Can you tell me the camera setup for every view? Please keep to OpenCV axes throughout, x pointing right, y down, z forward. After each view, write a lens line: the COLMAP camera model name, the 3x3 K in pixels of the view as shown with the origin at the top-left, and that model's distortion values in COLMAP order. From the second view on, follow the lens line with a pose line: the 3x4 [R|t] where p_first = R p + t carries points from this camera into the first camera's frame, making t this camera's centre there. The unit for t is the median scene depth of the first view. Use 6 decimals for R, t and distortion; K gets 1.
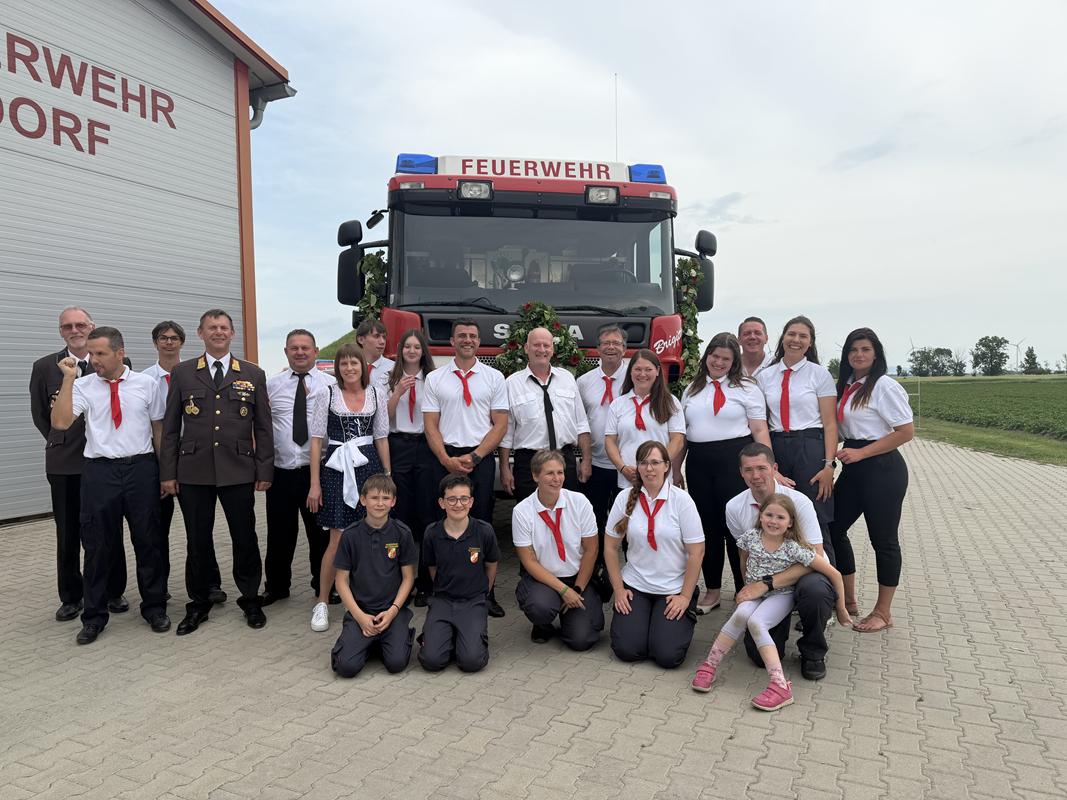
lens RADIAL K [[745.0, 0, 532.2], [0, 745.0, 402.1], [0, 0, 1]] dist [0.022292, -0.020710]
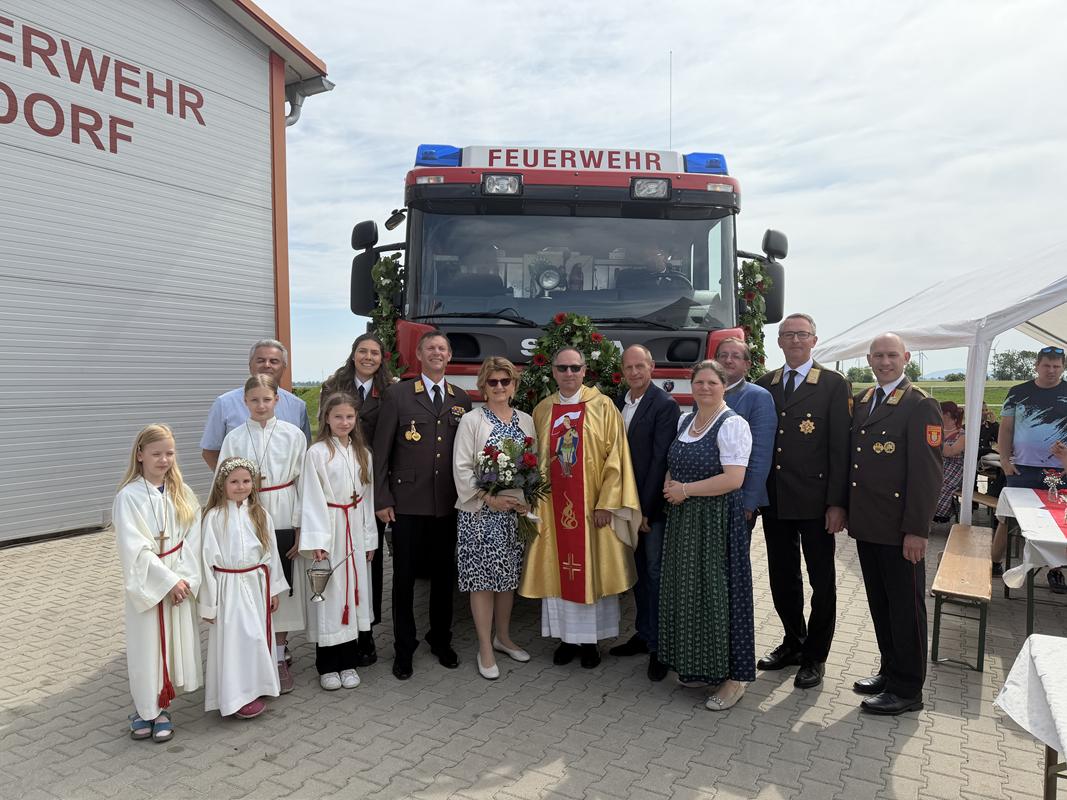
lens RADIAL K [[745.0, 0, 534.3], [0, 745.0, 400.2], [0, 0, 1]] dist [0.022292, -0.020710]
pose [[0.996648, 0.012731, -0.080809, 0.029317], [-0.012922, 0.999915, -0.001840, -0.028735], [0.080779, 0.002878, 0.996728, 0.123760]]
